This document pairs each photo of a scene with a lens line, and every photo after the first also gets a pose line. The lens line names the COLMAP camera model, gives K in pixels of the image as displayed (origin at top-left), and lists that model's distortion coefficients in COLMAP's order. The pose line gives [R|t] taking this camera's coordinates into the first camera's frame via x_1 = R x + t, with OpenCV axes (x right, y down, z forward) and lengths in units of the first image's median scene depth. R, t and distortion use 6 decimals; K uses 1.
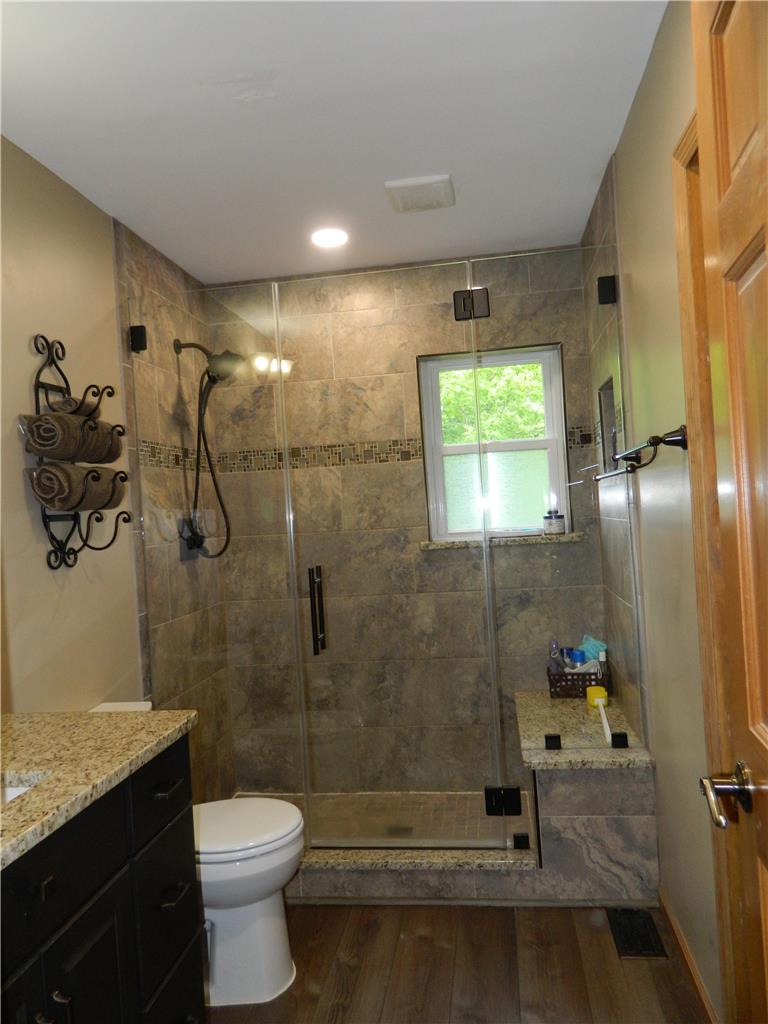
lens RADIAL K [[759.5, 0, 384.0], [0, 759.5, 512.0], [0, 0, 1]] dist [0.004907, -0.003473]
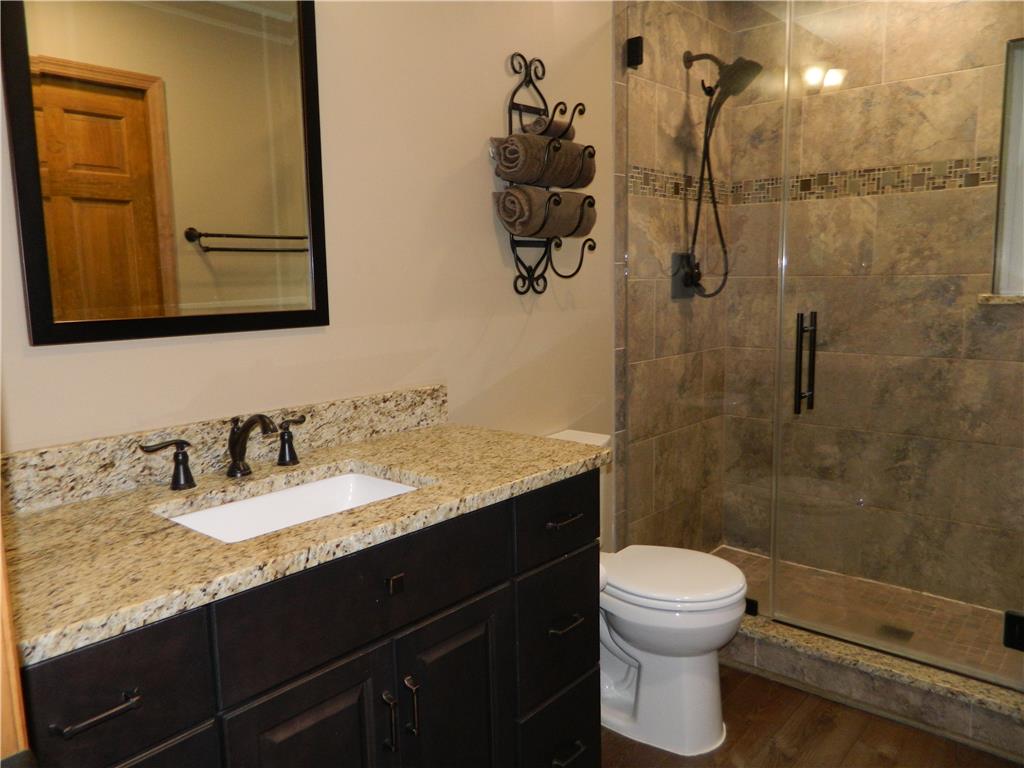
lens RADIAL K [[759.5, 0, 511.9], [0, 759.5, 381.6], [0, 0, 1]] dist [0.004907, -0.003473]
pose [[0.837693, 0.118152, -0.533208, 0.079320], [-0.032506, 0.985374, 0.167277, 0.014453], [0.545173, -0.122794, 0.829281, 0.090845]]
